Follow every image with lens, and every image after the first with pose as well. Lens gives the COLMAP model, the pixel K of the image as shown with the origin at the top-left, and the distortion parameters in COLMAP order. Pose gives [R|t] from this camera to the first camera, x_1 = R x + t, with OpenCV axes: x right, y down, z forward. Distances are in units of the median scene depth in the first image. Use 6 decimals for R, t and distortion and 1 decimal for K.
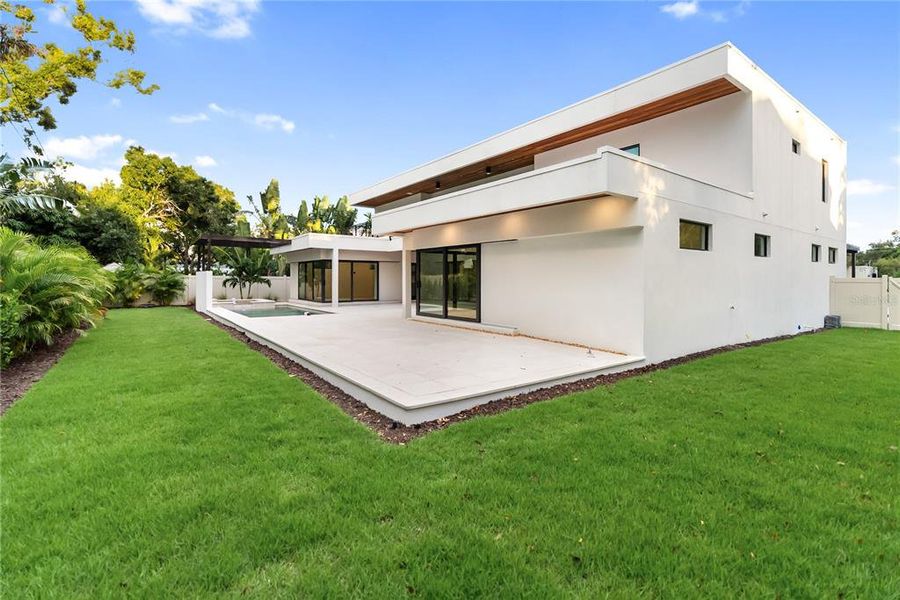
lens RADIAL K [[411.5, 0, 433.3], [0, 411.5, 281.2], [0, 0, 1]] dist [0.001804, -0.000464]
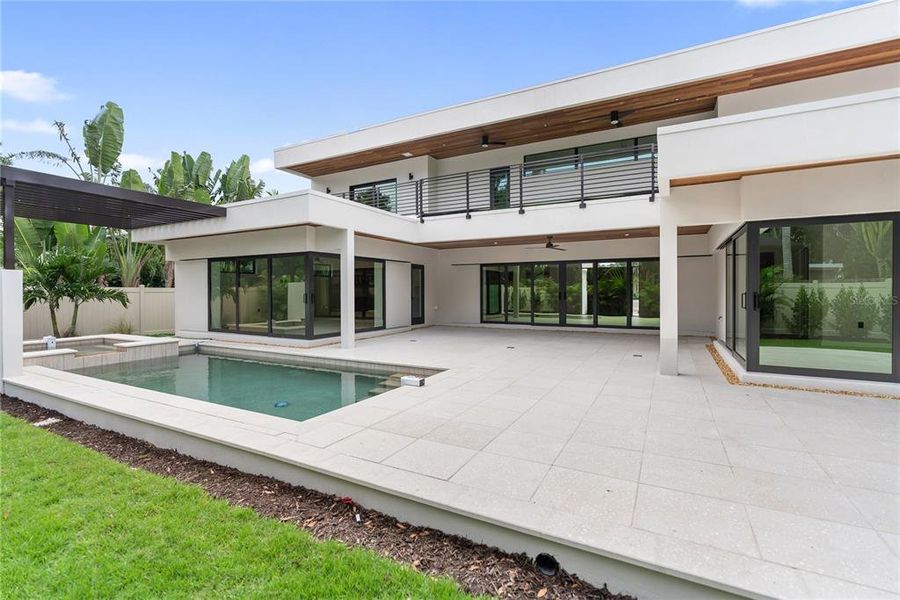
lens RADIAL K [[411.5, 0, 442.4], [0, 411.5, 293.9], [0, 0, 1]] dist [0.001804, -0.000464]
pose [[0.901504, -0.010083, 0.432654, -0.289761], [0.007539, 0.999943, 0.007596, -0.003844], [-0.432705, -0.003586, 0.901528, 0.414389]]
